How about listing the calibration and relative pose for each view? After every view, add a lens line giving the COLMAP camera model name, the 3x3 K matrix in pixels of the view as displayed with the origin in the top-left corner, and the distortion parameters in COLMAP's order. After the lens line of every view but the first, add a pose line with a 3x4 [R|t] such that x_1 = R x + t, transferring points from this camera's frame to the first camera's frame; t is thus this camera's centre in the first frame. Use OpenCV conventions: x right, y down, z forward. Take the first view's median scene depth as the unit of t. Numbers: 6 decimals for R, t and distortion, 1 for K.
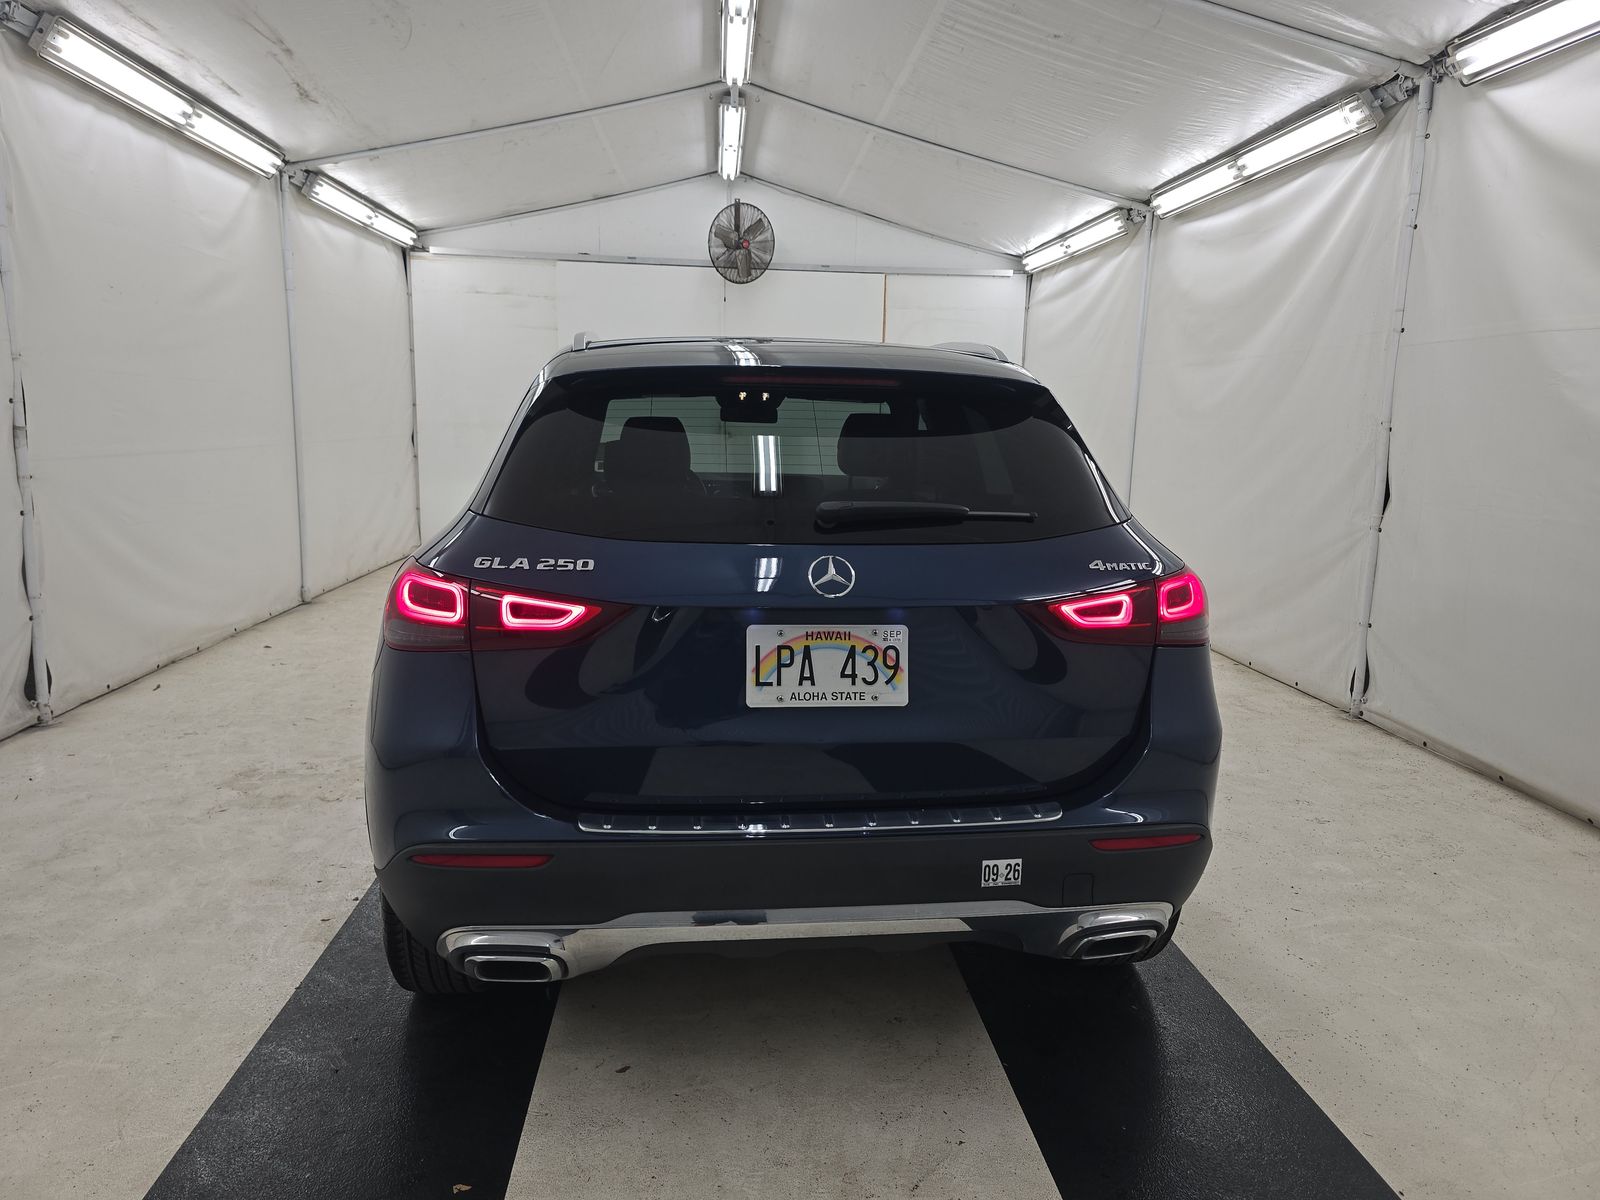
lens RADIAL K [[1075.7, 0, 810.1], [0, 1075.7, 594.3], [0, 0, 1]] dist [0.040752, -0.035843]
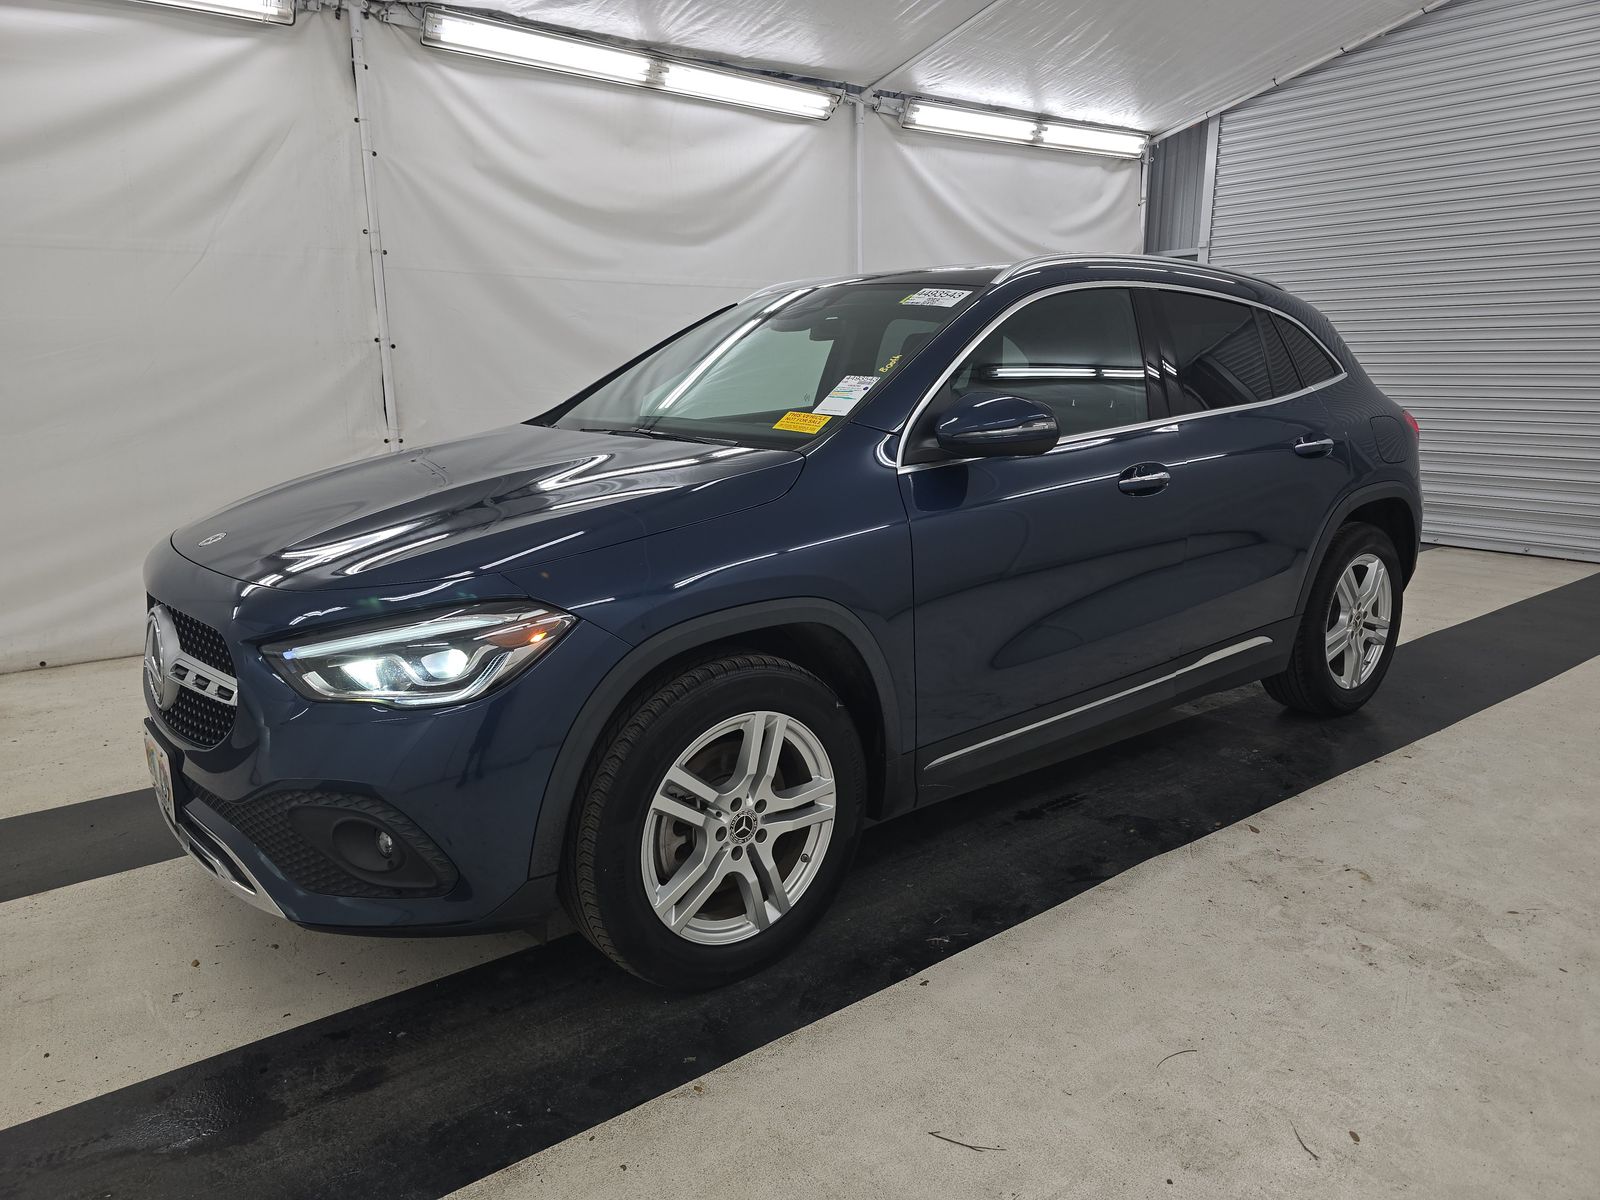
lens RADIAL K [[1075.7, 0, 801.6], [0, 1075.7, 596.0], [0, 0, 1]] dist [0.040752, -0.035843]
pose [[-0.528287, -0.198534, 0.825528, -0.625463], [0.128724, 0.942312, 0.308996, -0.198871], [-0.839251, 0.269503, -0.472256, 1.240944]]
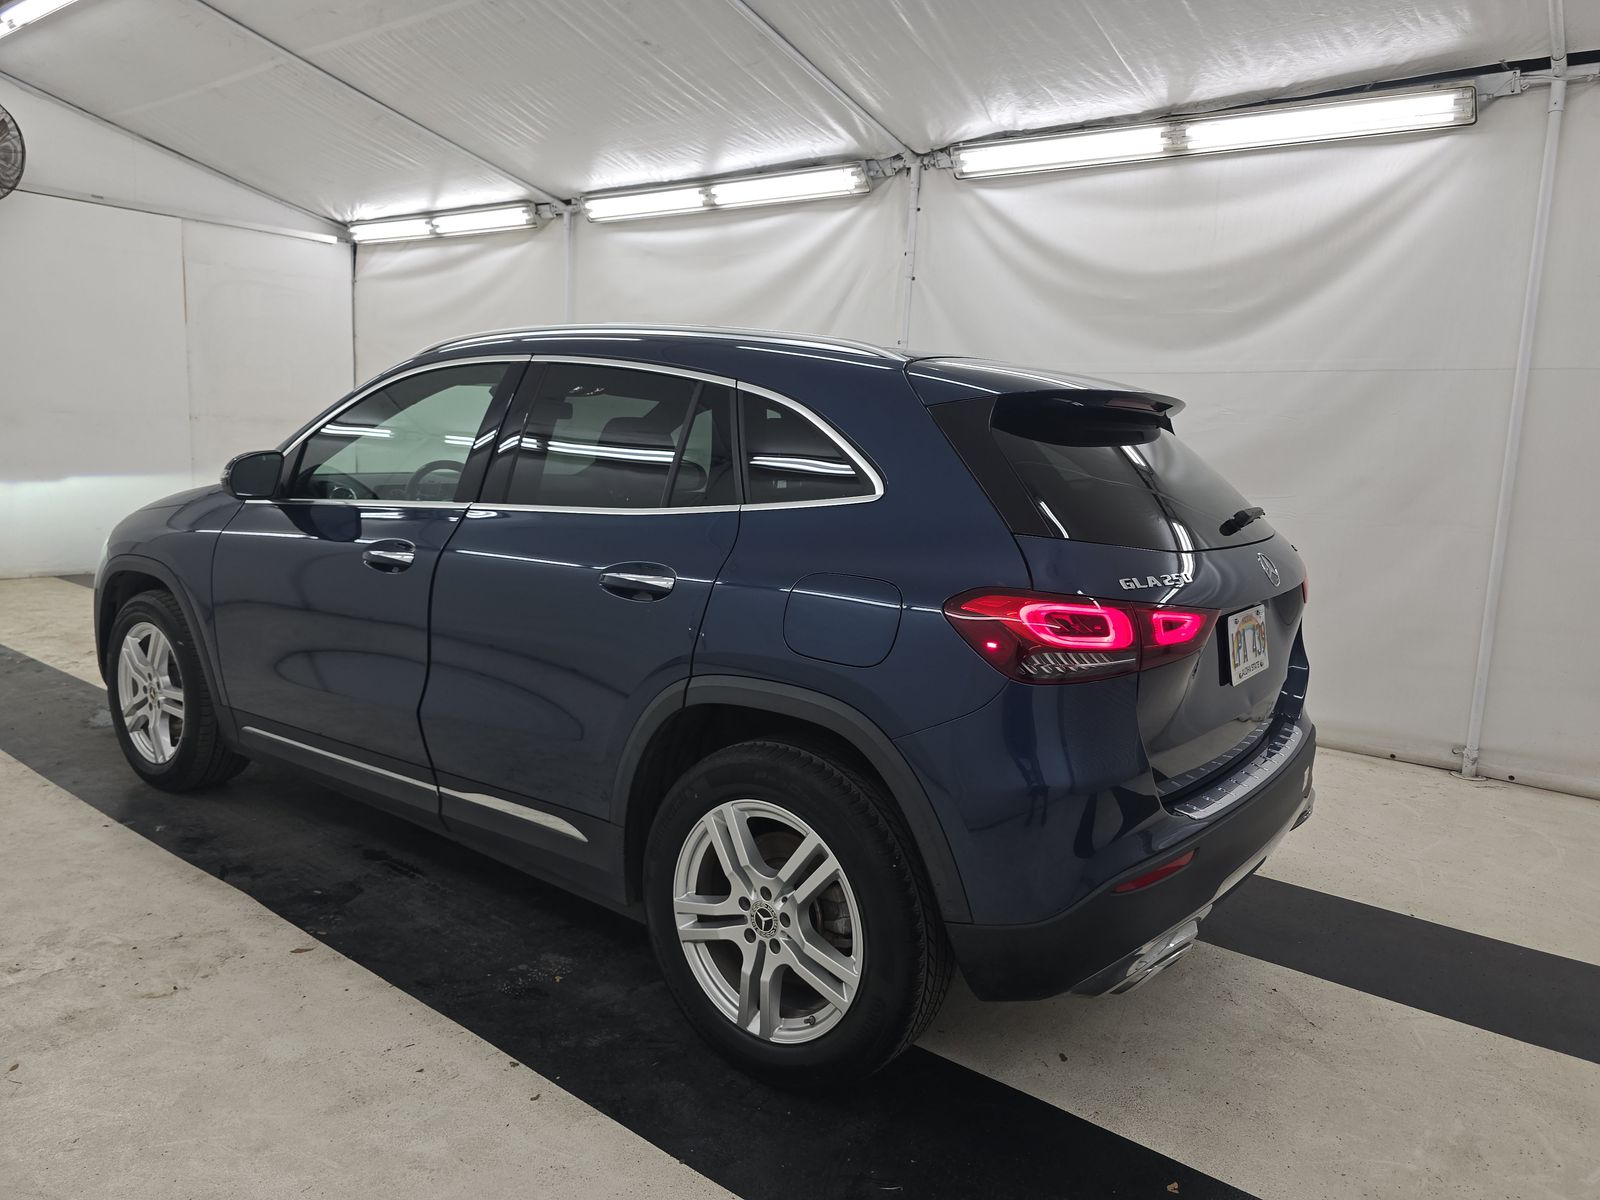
lens RADIAL K [[1075.7, 0, 816.7], [0, 1075.7, 598.4], [0, 0, 1]] dist [0.040752, -0.035843]
pose [[0.680172, -0.097170, 0.726584, -0.485082], [0.082767, 0.995017, 0.055589, -0.037969], [-0.728366, 0.022327, 0.684825, 0.203950]]
